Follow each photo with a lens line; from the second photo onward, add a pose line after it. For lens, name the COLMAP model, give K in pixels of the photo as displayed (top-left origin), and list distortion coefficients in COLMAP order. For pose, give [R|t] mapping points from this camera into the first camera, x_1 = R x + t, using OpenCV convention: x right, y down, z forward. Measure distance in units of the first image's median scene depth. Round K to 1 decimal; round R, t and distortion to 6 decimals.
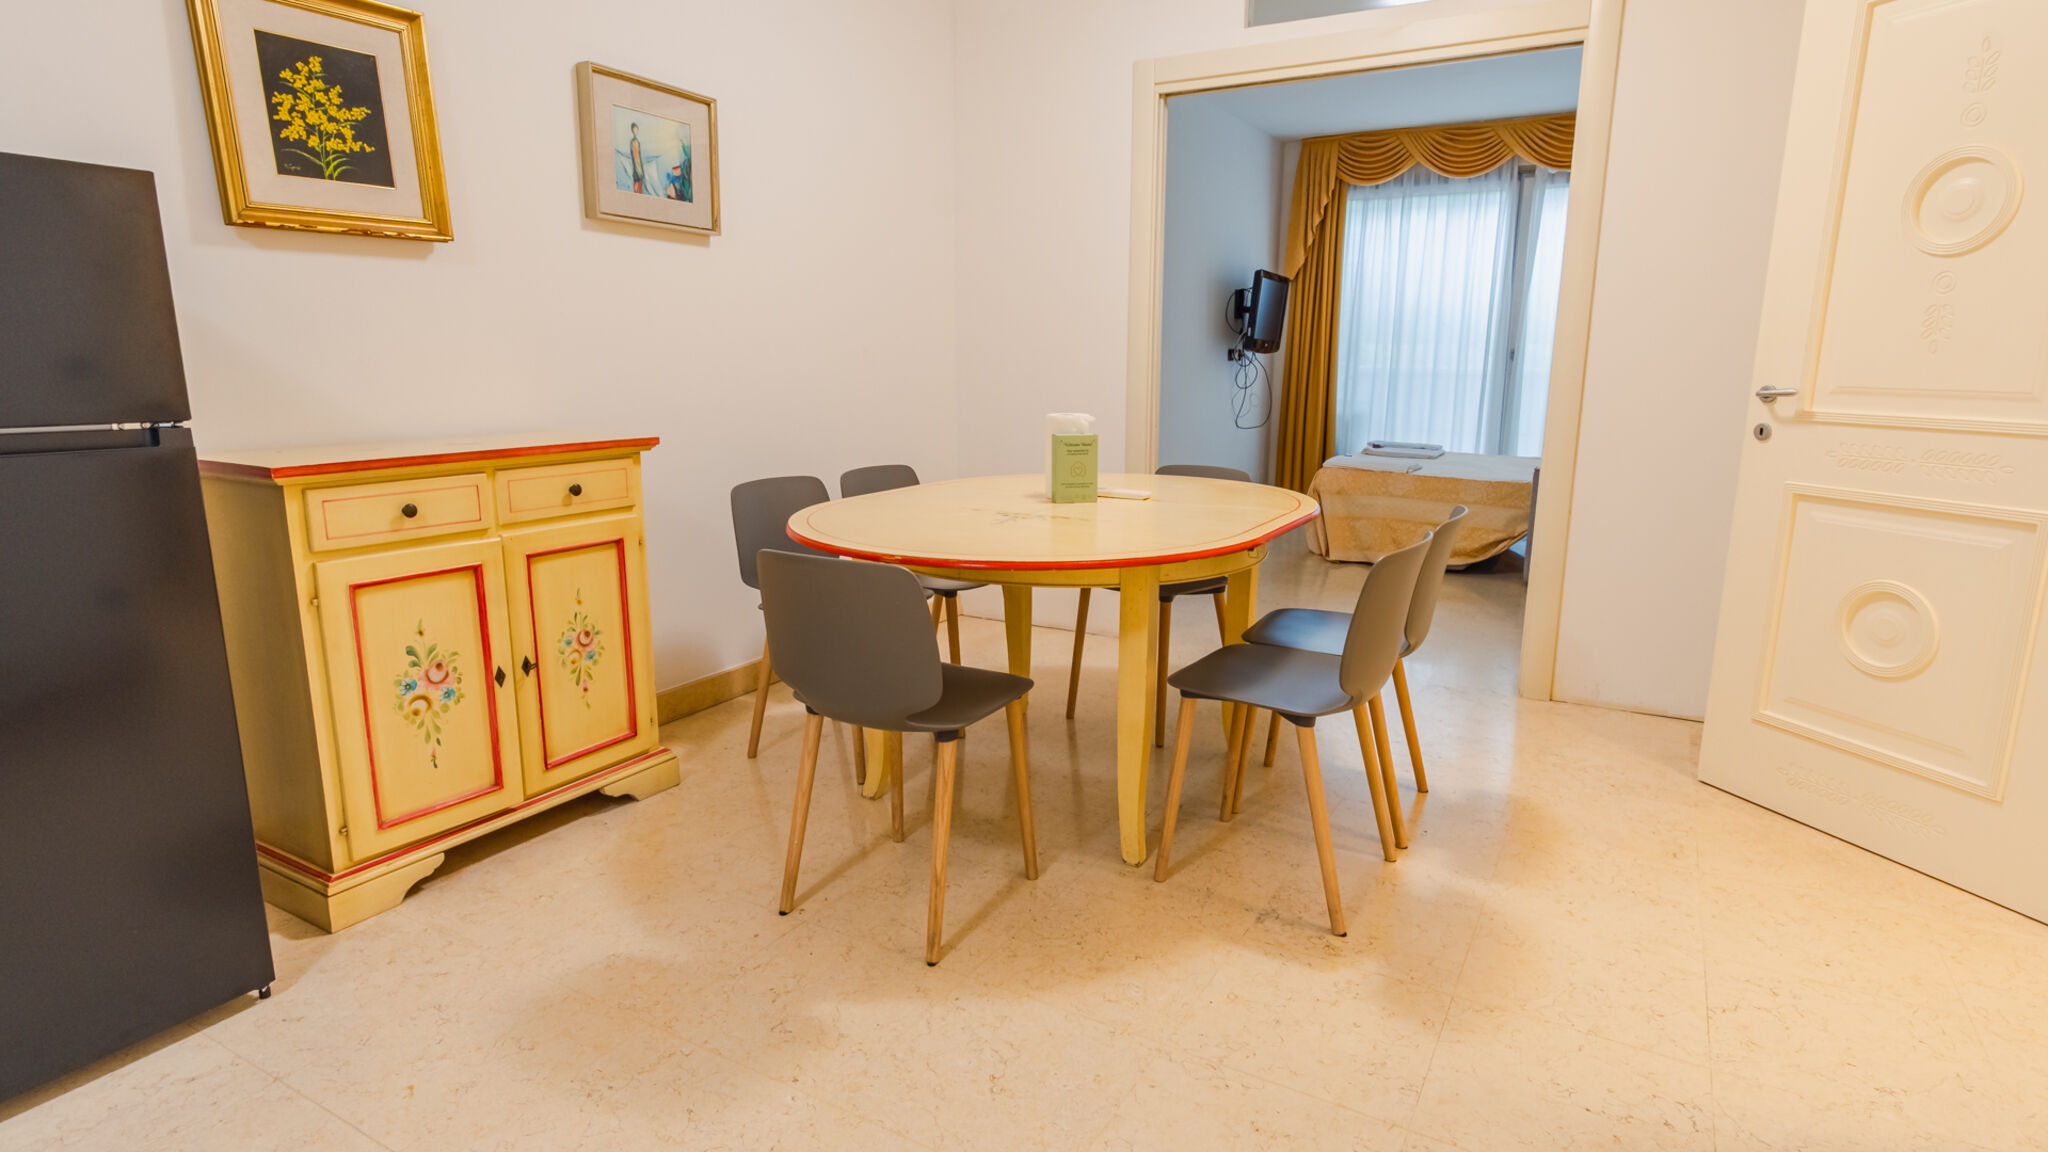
lens RADIAL K [[1099.9, 0, 1039.8], [0, 1099.9, 582.3], [0, 0, 1]] dist [0.002818, -0.000217]
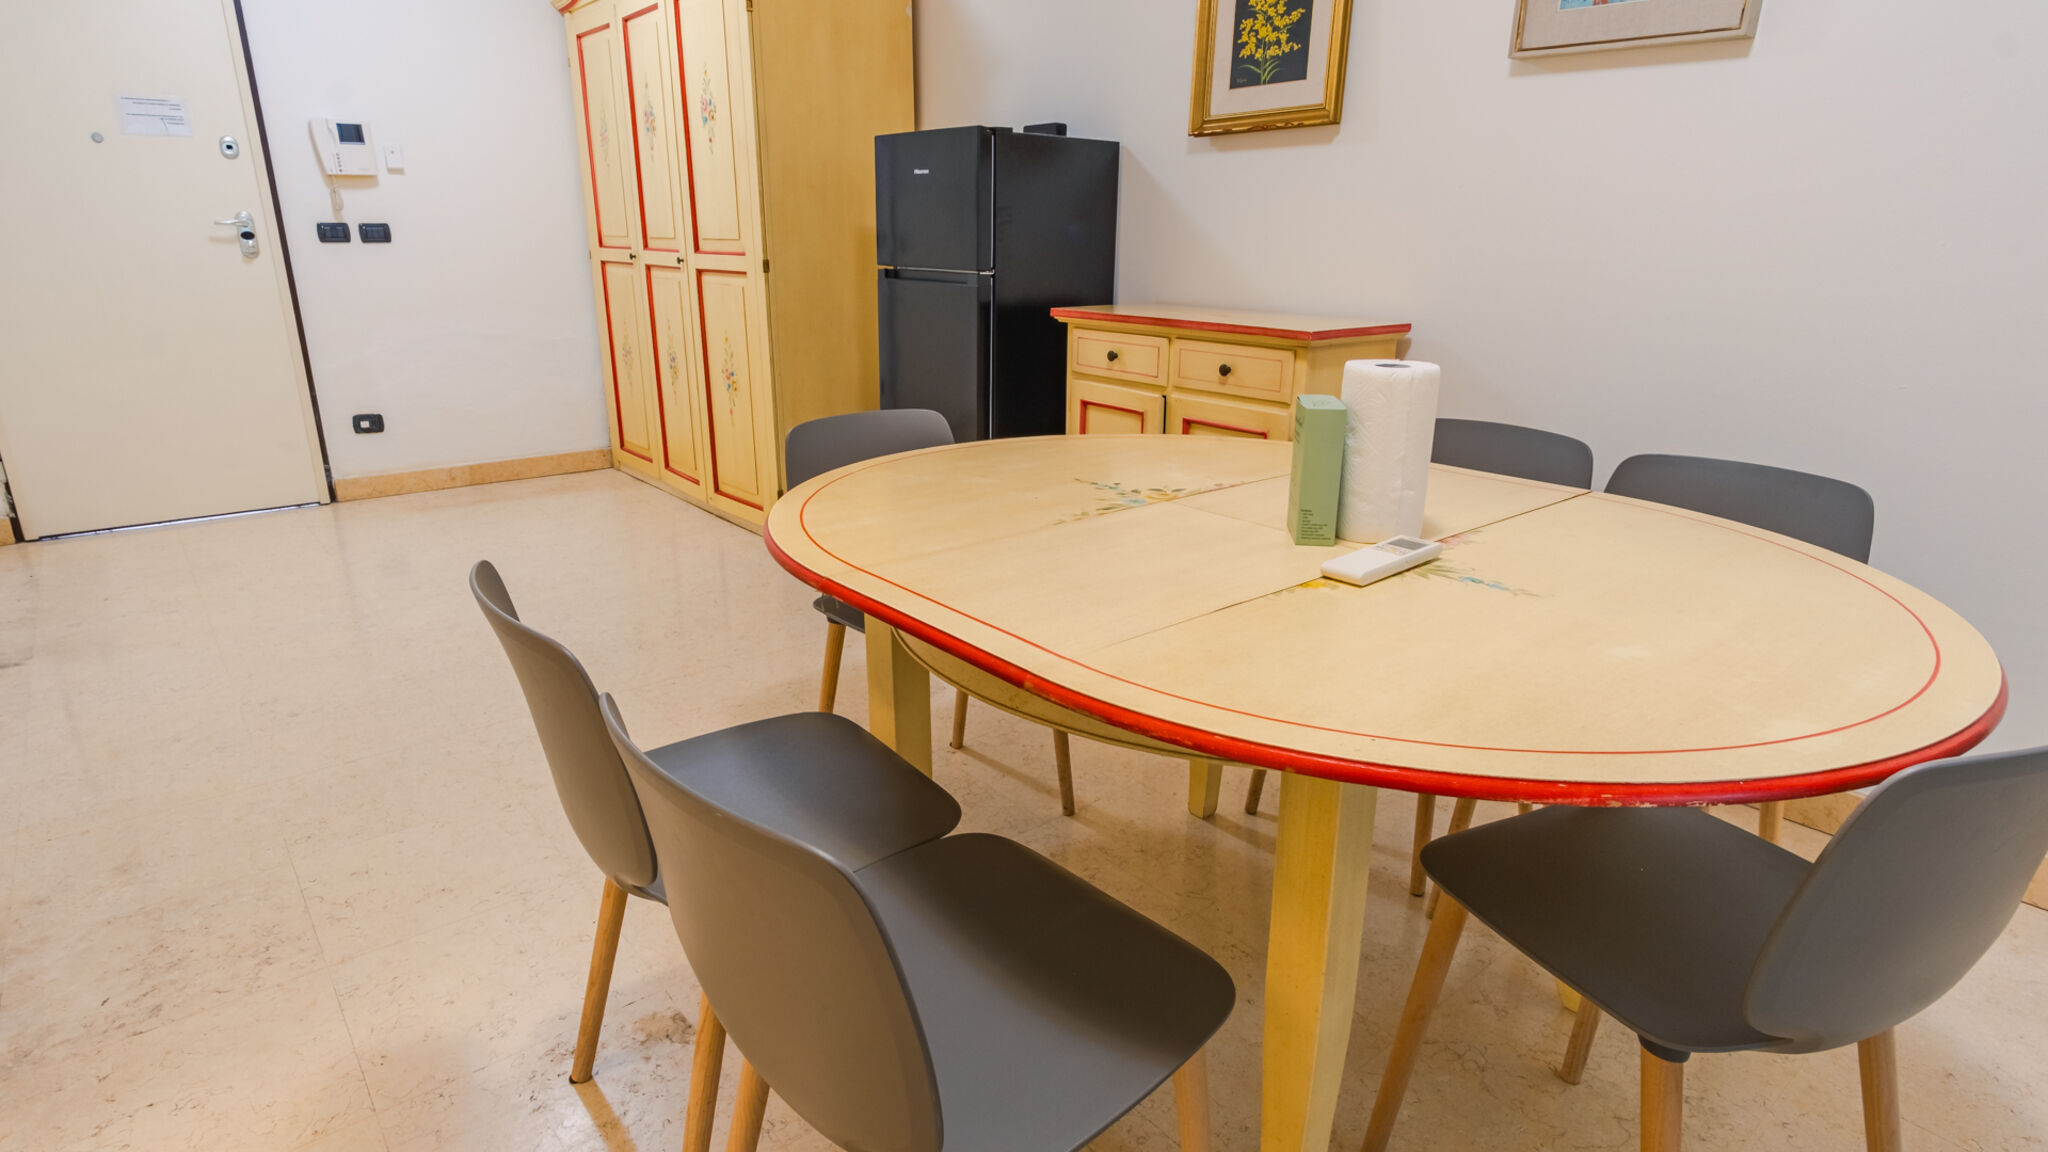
lens RADIAL K [[1085.1, 0, 1024.0], [0, 1085.1, 576.0], [0, 0, 1]] dist [0.004510, 0.001106]
pose [[-0.362416, 0.281152, -0.888599, 0.592965], [-0.195490, 0.909276, 0.367425, -0.241515], [0.911284, 0.306873, -0.274573, 1.148933]]
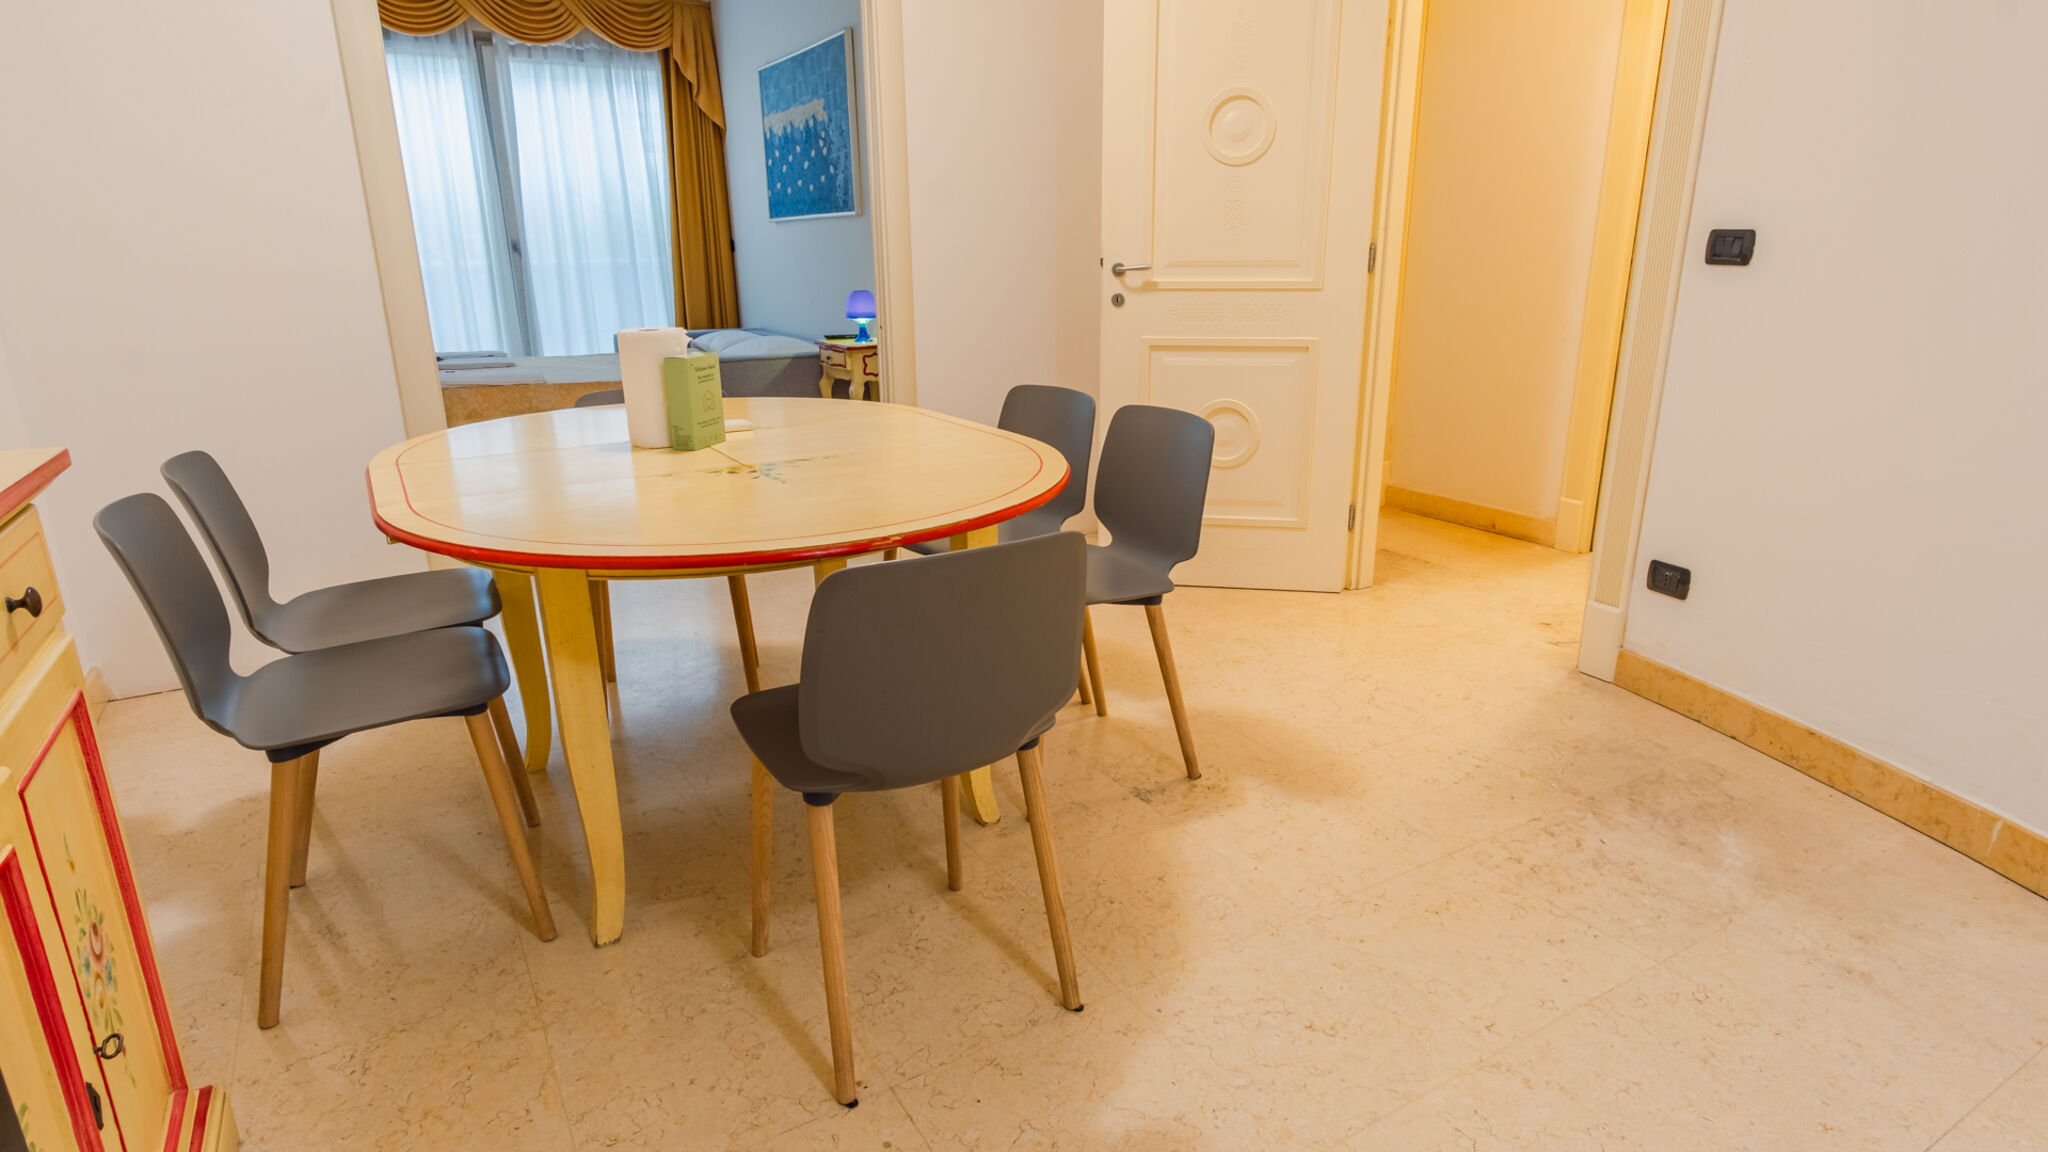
lens RADIAL K [[1099.9, 0, 1039.8], [0, 1099.9, 582.3], [0, 0, 1]] dist [0.002818, -0.000217]
pose [[0.479682, -0.269228, 0.835118, -0.565101], [0.192758, 0.960847, 0.199043, -0.098354], [-0.856008, 0.065498, 0.512797, 0.469446]]
